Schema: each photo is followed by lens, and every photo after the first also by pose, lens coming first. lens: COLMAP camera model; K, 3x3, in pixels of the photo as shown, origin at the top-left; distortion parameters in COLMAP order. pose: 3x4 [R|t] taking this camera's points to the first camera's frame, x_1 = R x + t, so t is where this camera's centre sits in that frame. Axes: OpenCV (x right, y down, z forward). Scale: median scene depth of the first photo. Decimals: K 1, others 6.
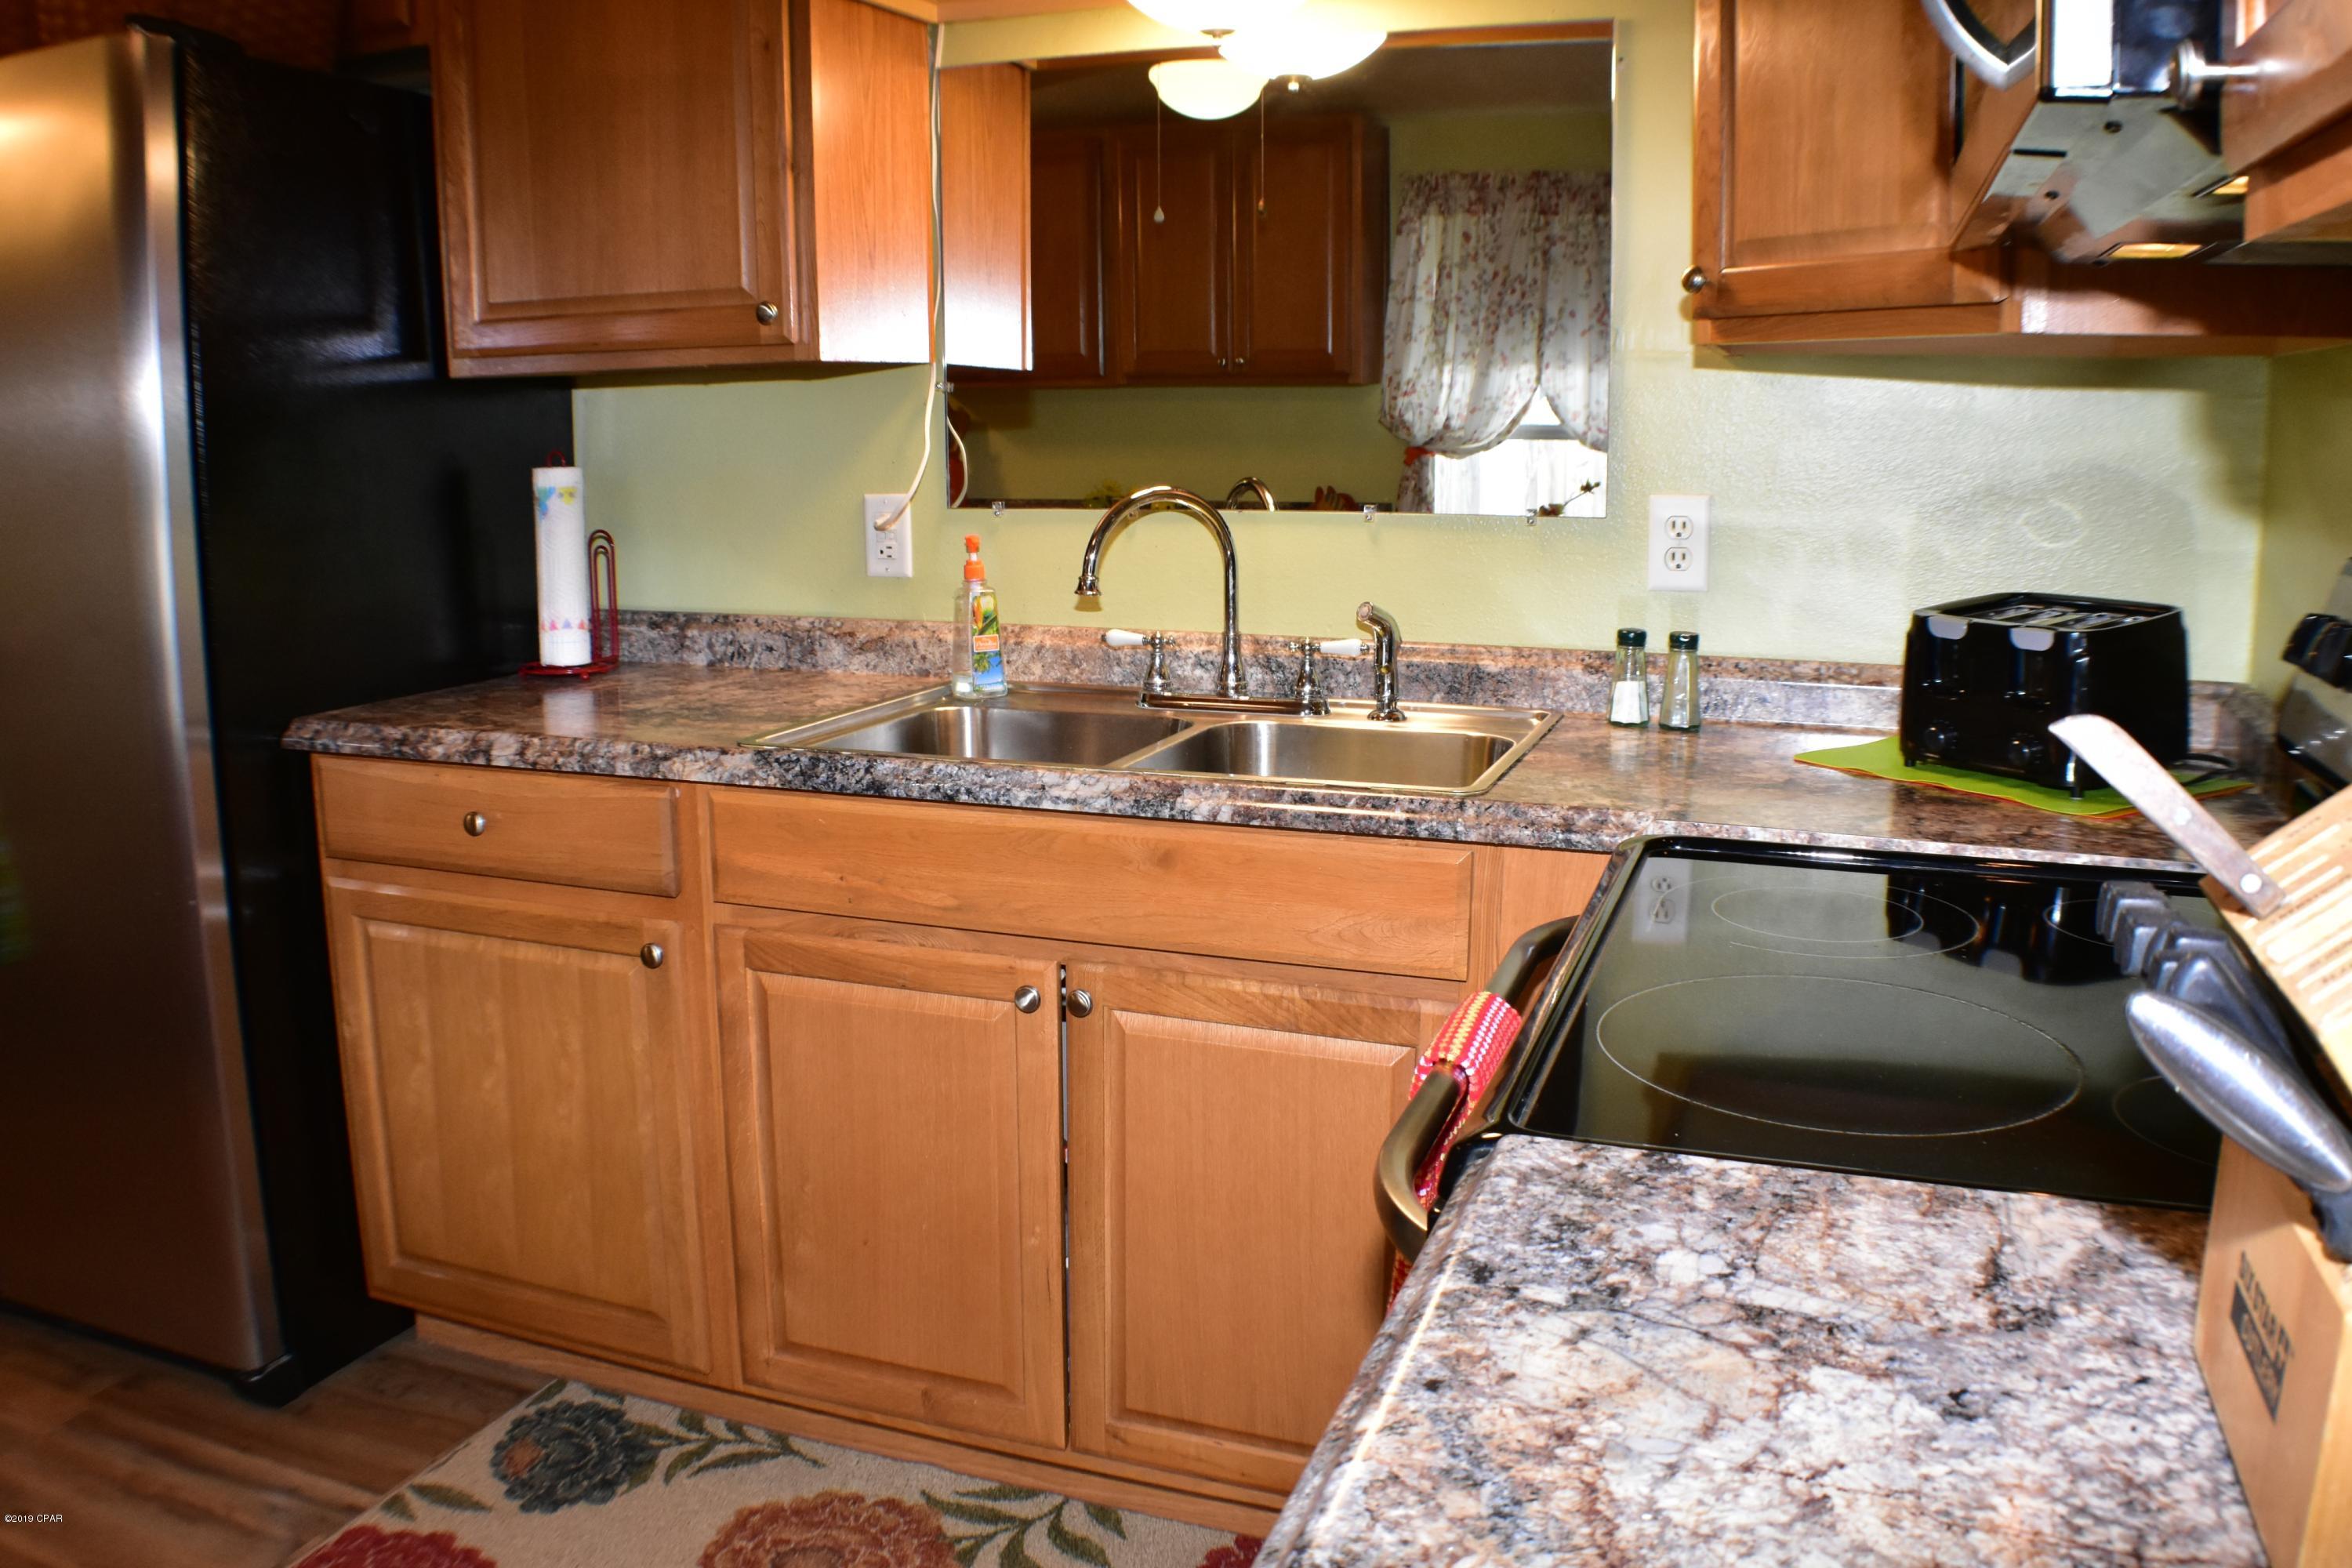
lens RADIAL K [[1846.6, 0, 1176.0], [0, 1846.6, 784.0], [0, 0, 1]] dist [-0.147482, 0.012170]
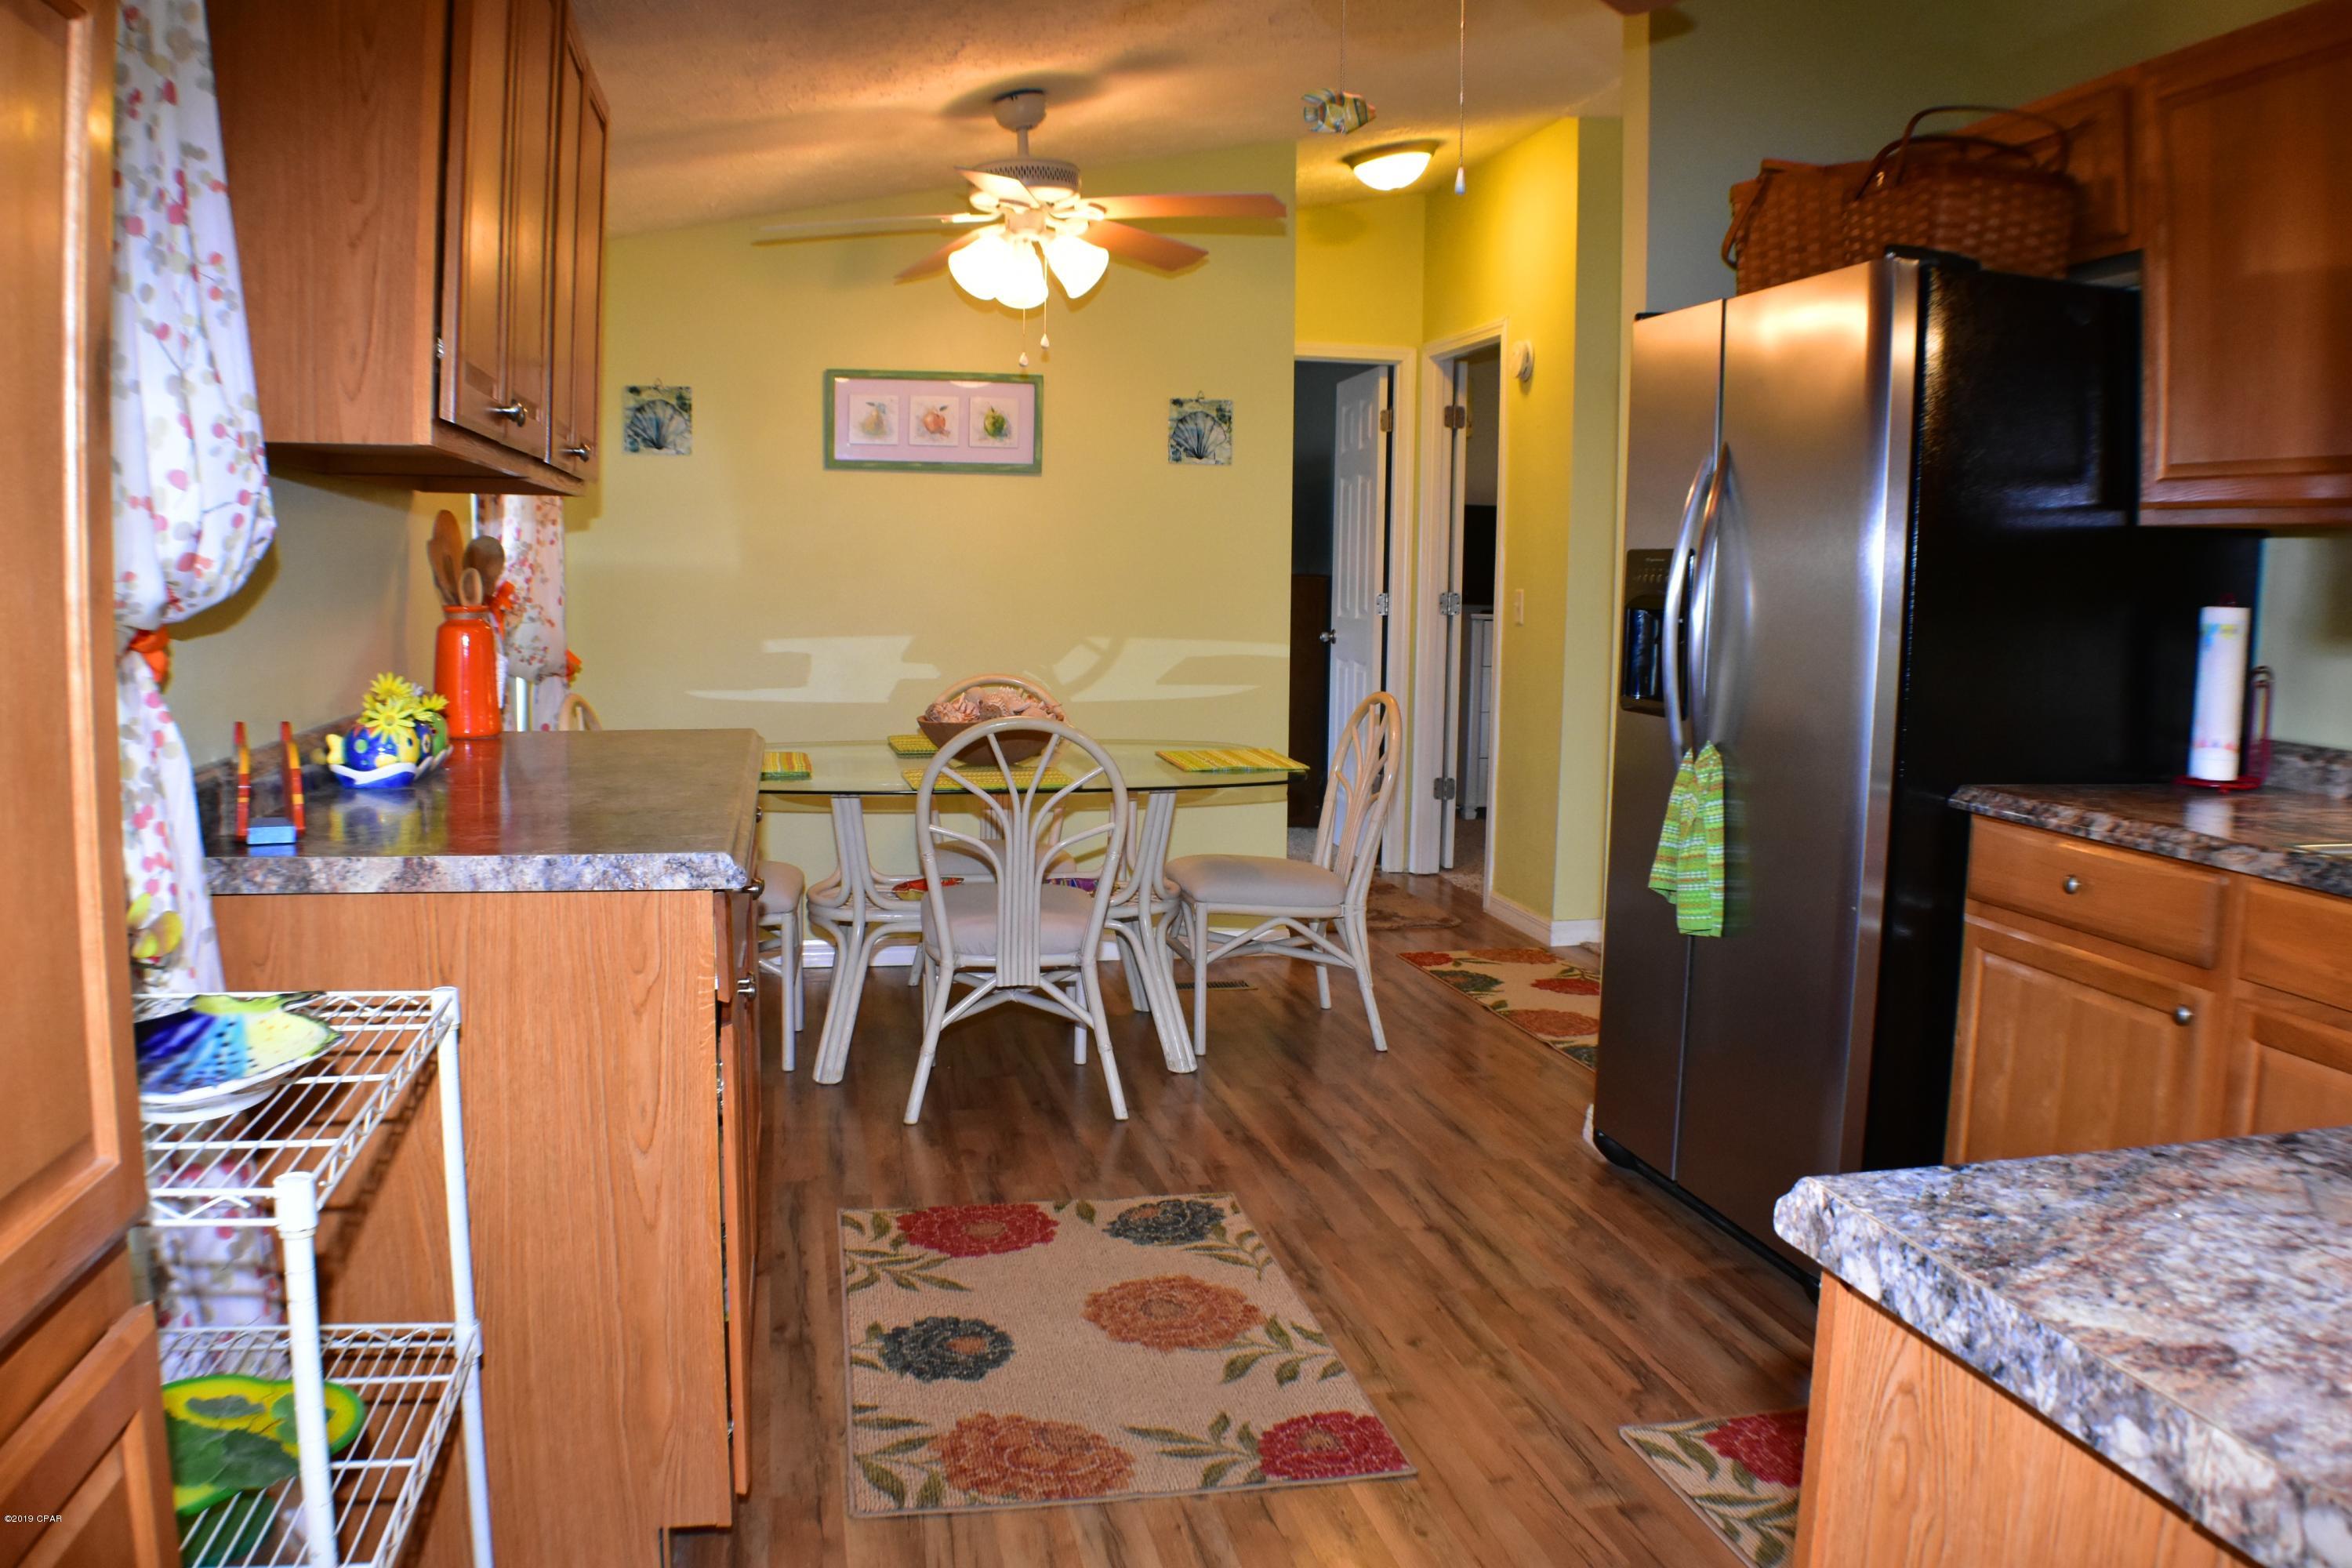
lens RADIAL K [[1846.6, 0, 1176.0], [0, 1846.6, 784.0], [0, 0, 1]] dist [-0.147482, 0.012170]
pose [[0.540639, 0.111027, -0.833896, 0.273373], [-0.180735, 0.983436, 0.013761, 0.046724], [0.821611, 0.143274, 0.551750, -0.167852]]
